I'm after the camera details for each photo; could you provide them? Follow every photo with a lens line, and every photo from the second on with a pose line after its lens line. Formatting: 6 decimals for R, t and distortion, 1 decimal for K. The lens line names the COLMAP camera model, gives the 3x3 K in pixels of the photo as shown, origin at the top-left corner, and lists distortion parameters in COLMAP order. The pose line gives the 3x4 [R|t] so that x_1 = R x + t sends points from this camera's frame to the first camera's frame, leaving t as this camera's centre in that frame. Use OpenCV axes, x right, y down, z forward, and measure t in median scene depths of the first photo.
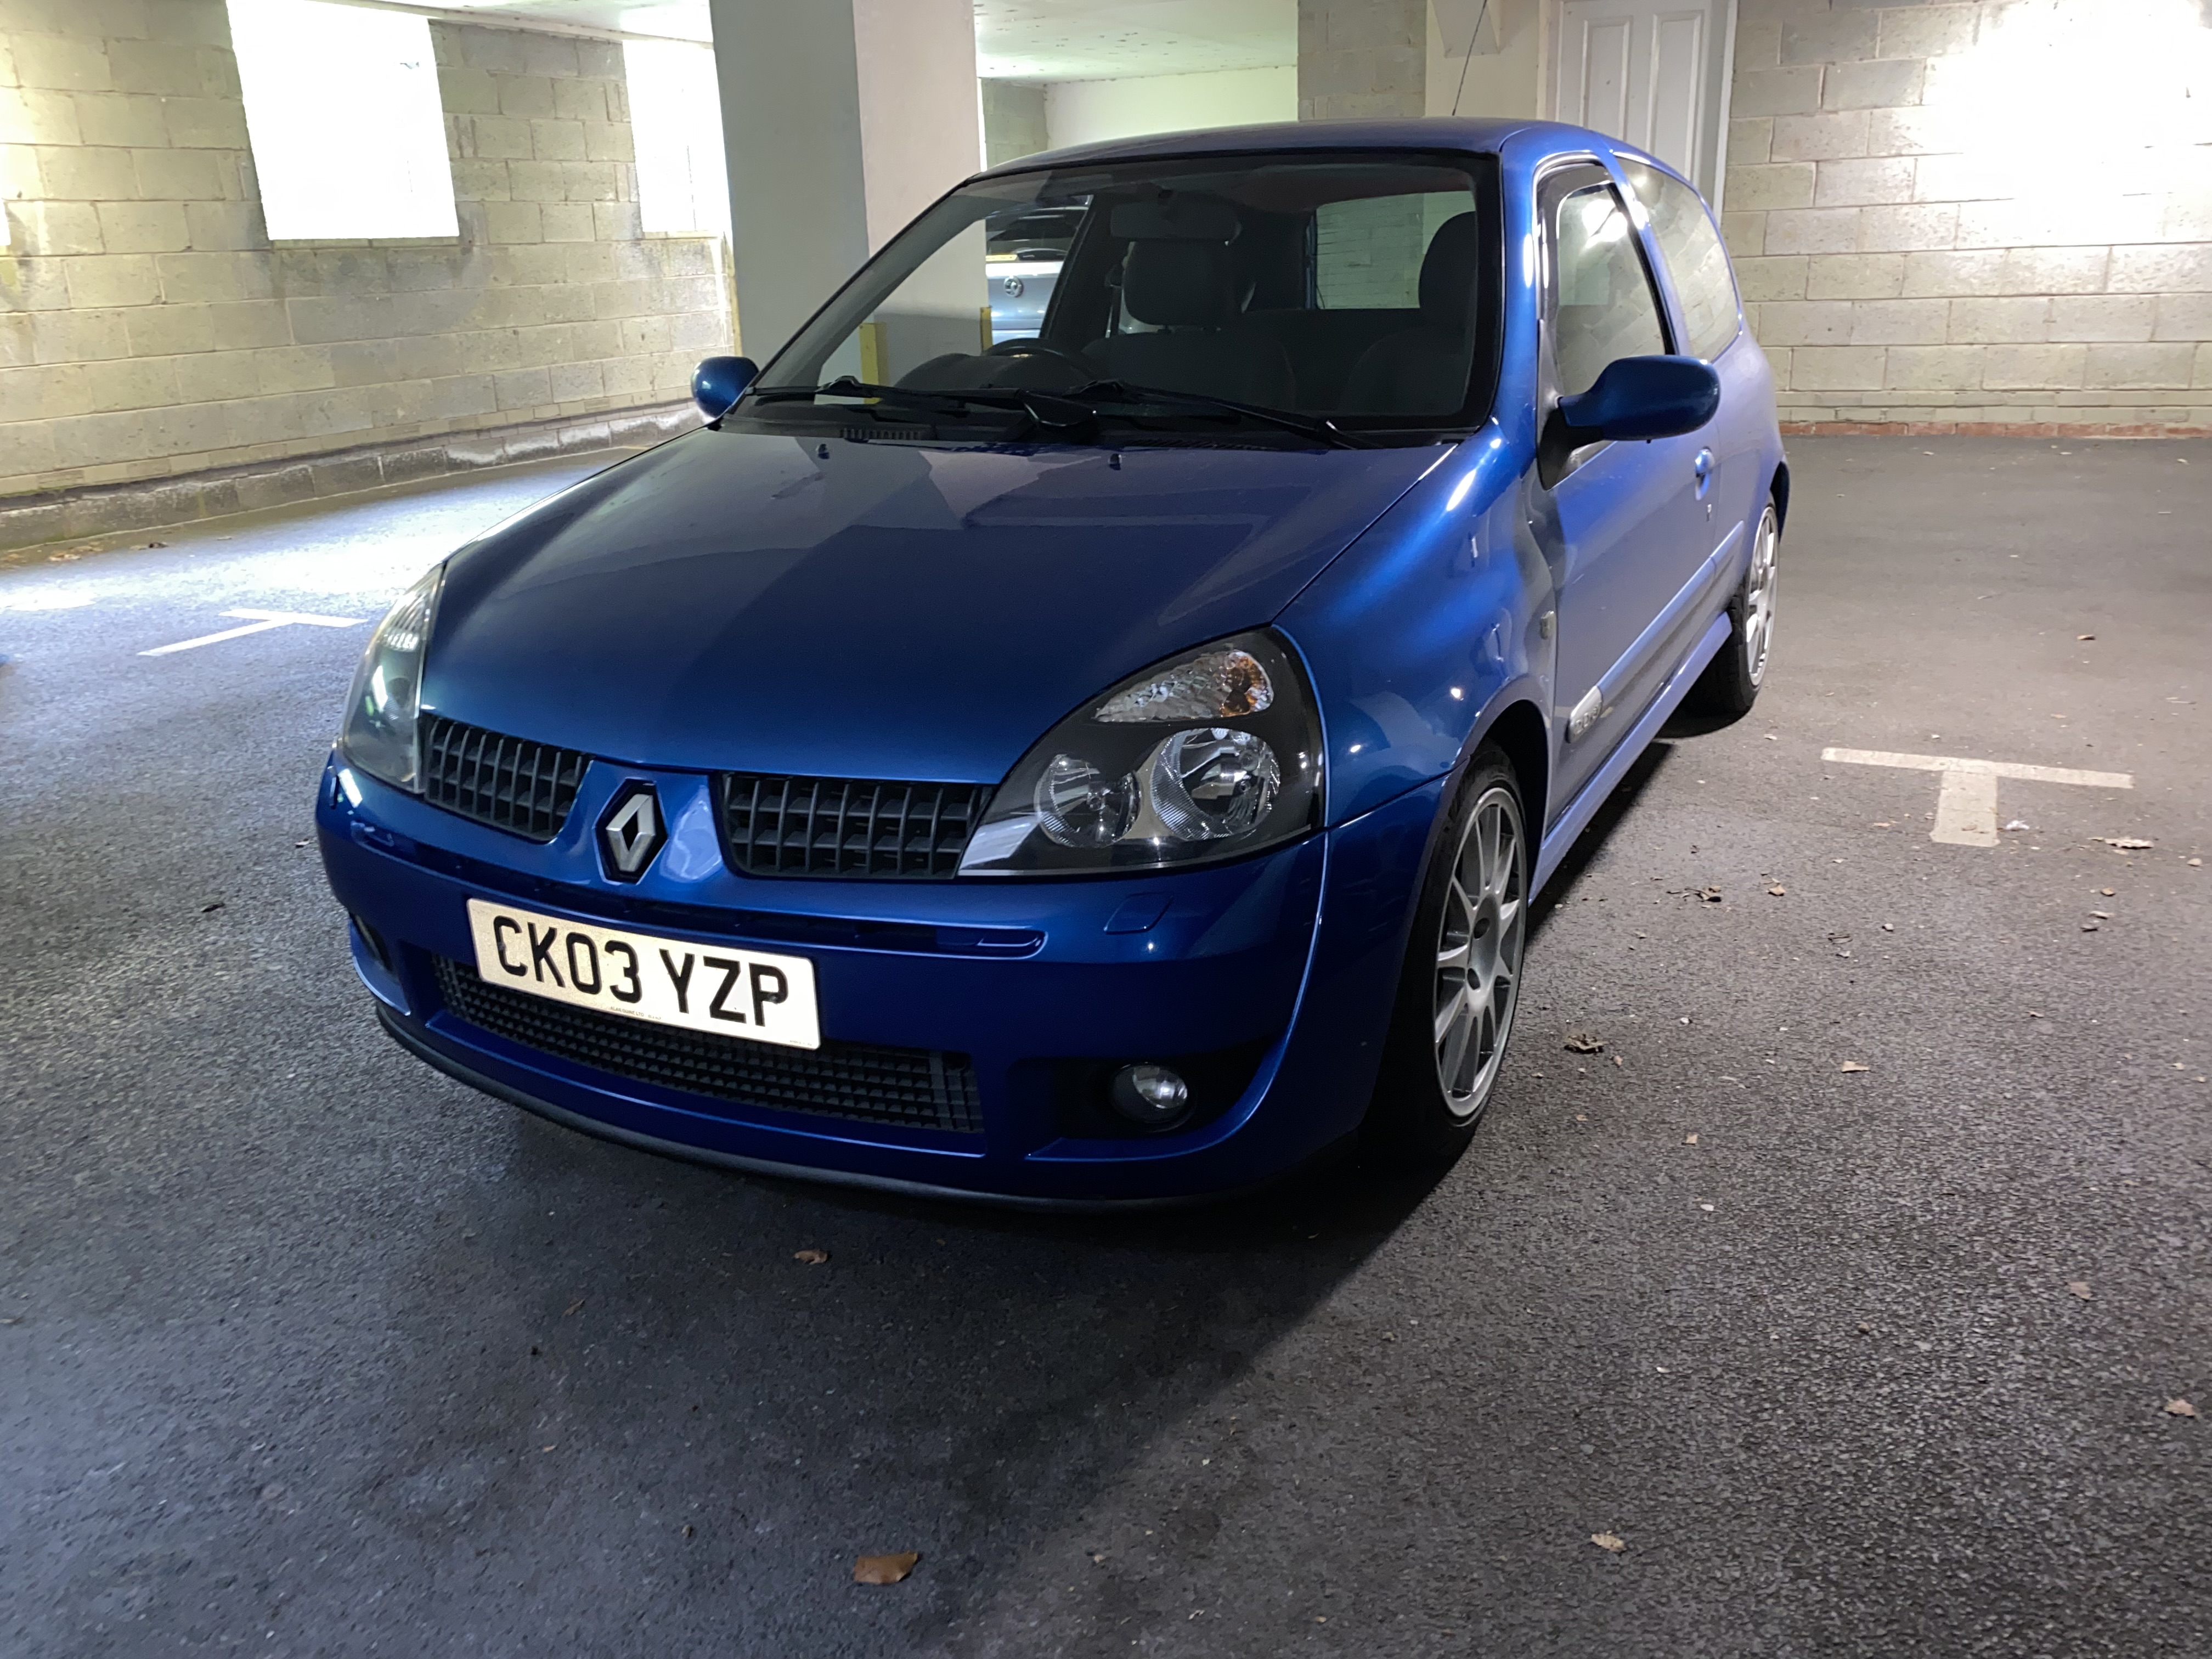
lens RADIAL K [[1795.1, 0, 1106.0], [0, 1795.1, 829.5], [0, 0, 1]] dist [0.104205, -0.194562]
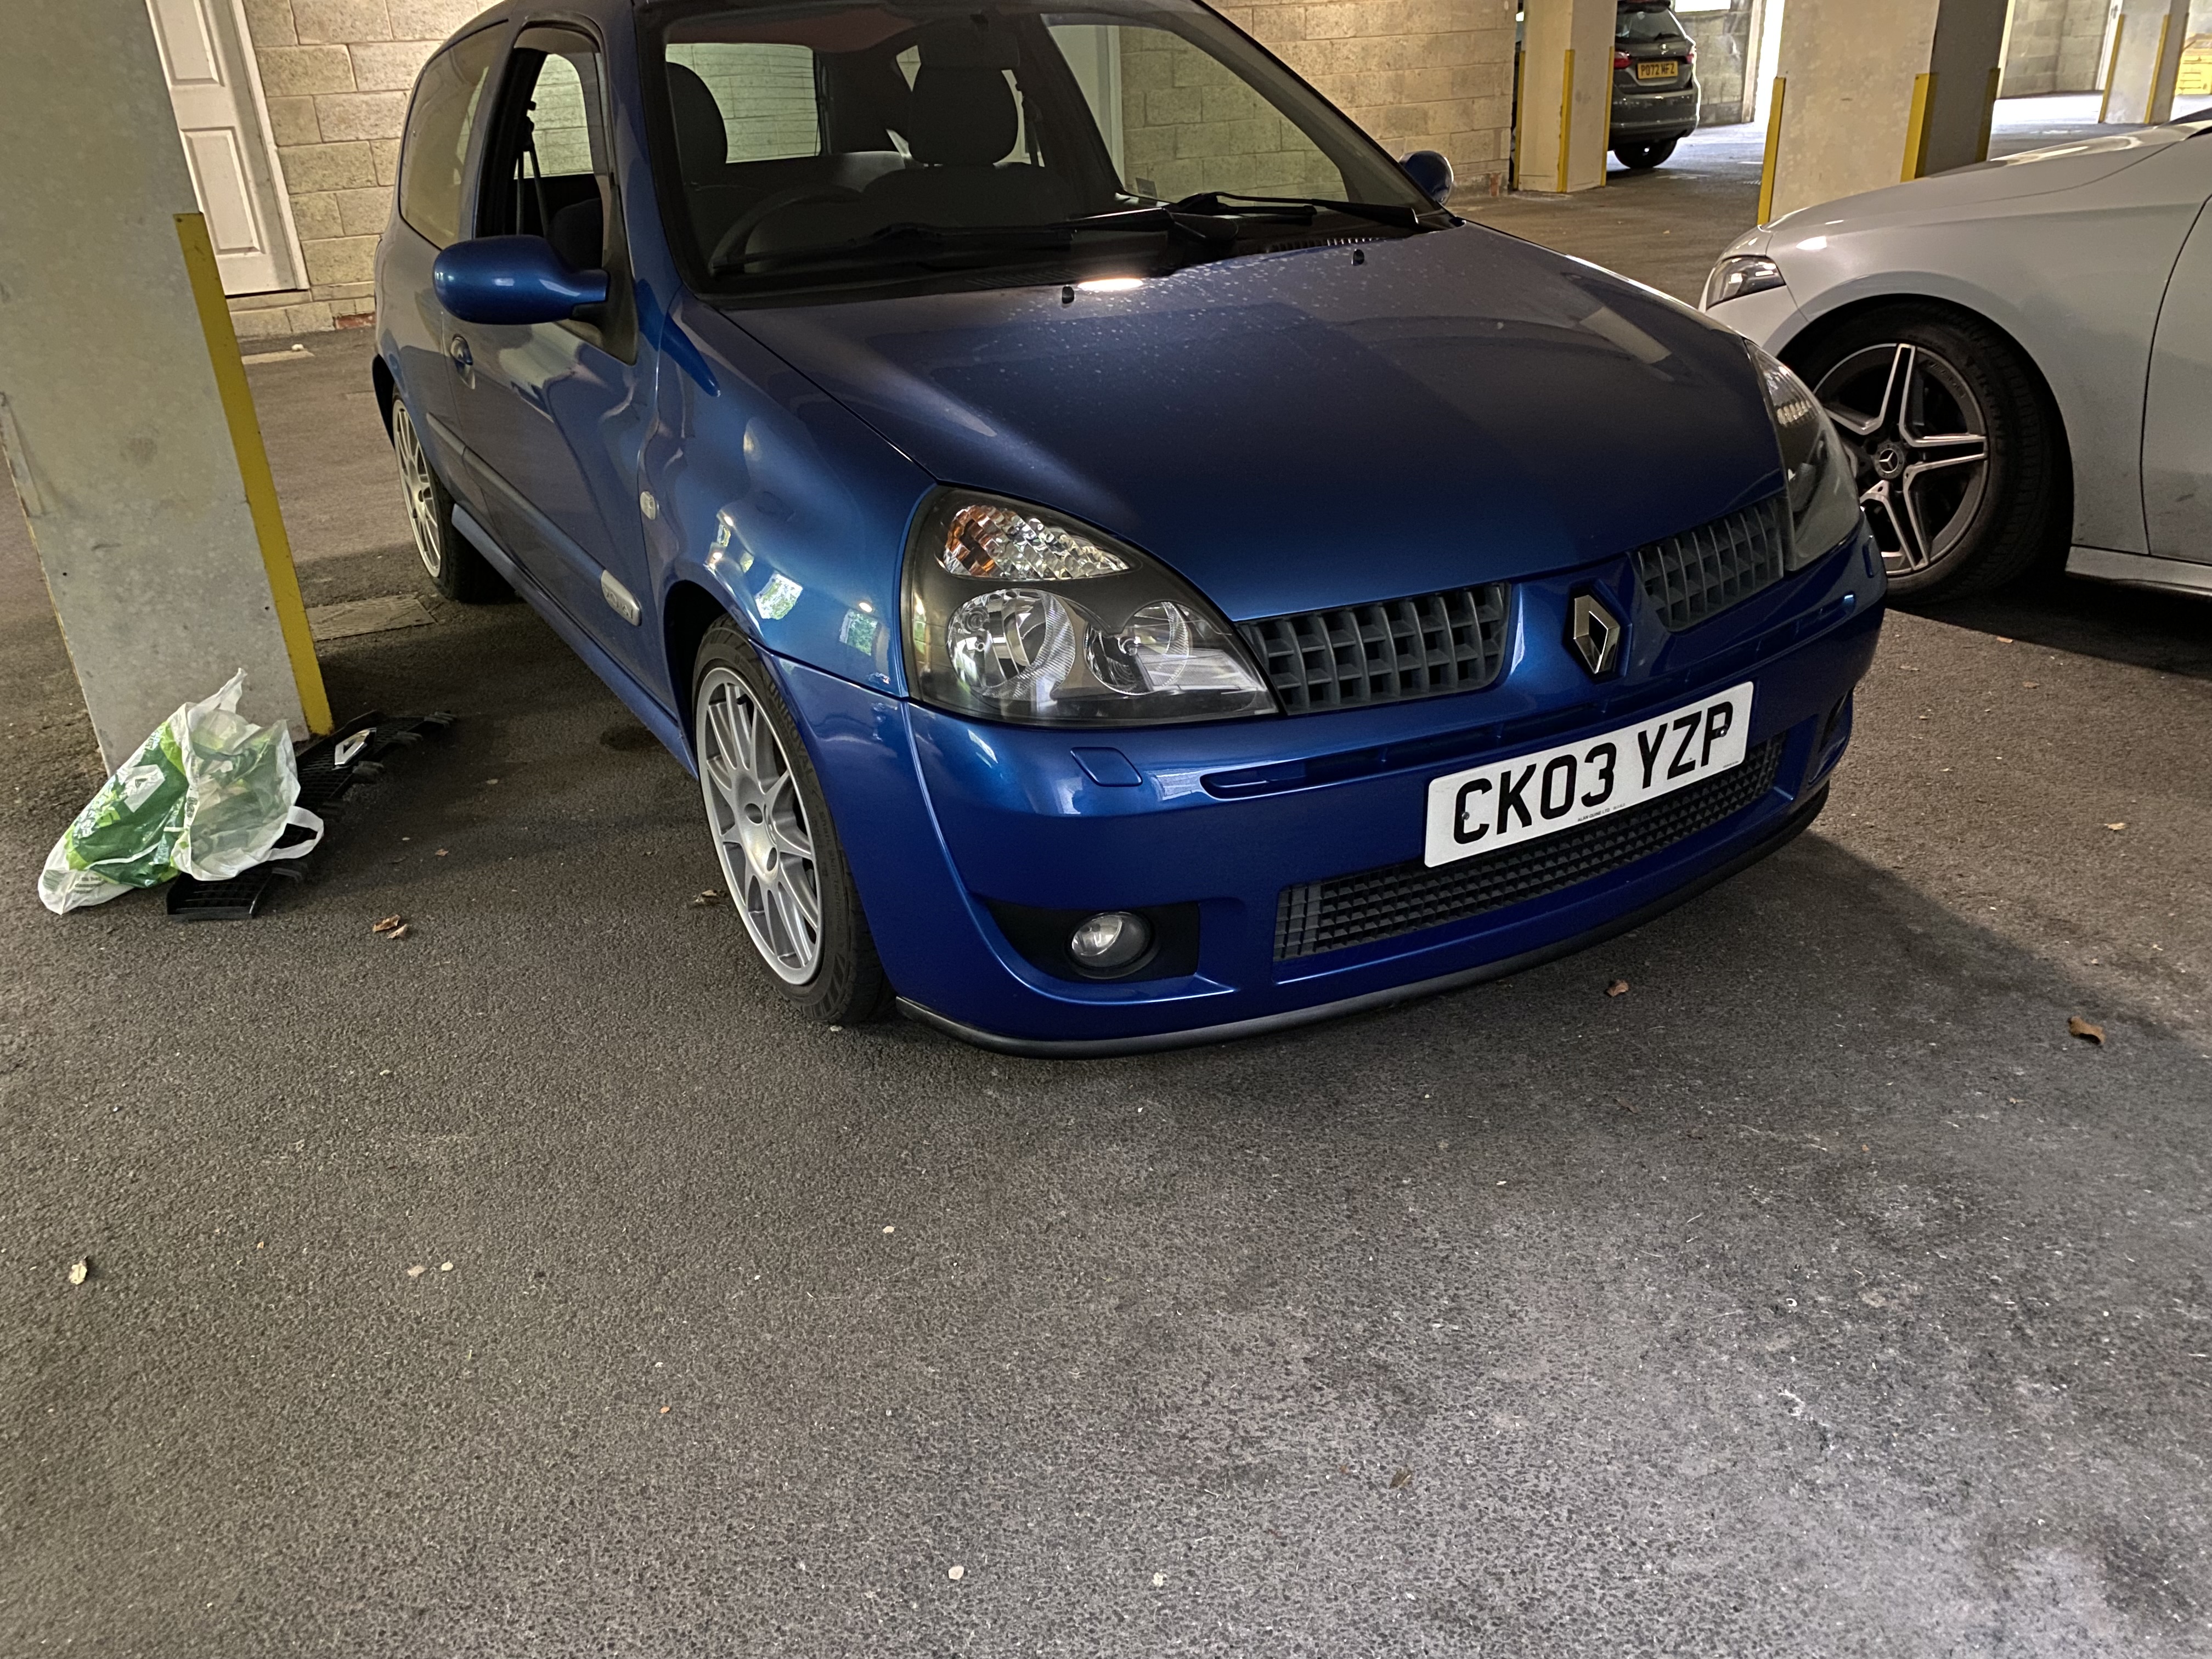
lens RADIAL K [[1680.8, 0, 1106.0], [0, 1680.8, 829.5], [0, 0, 1]] dist [0.002575, 0.002755]
pose [[0.519643, -0.347371, 0.780580, -1.156494], [0.292247, 0.930775, 0.219657, -0.179343], [-0.802847, 0.113979, 0.585189, 0.681401]]
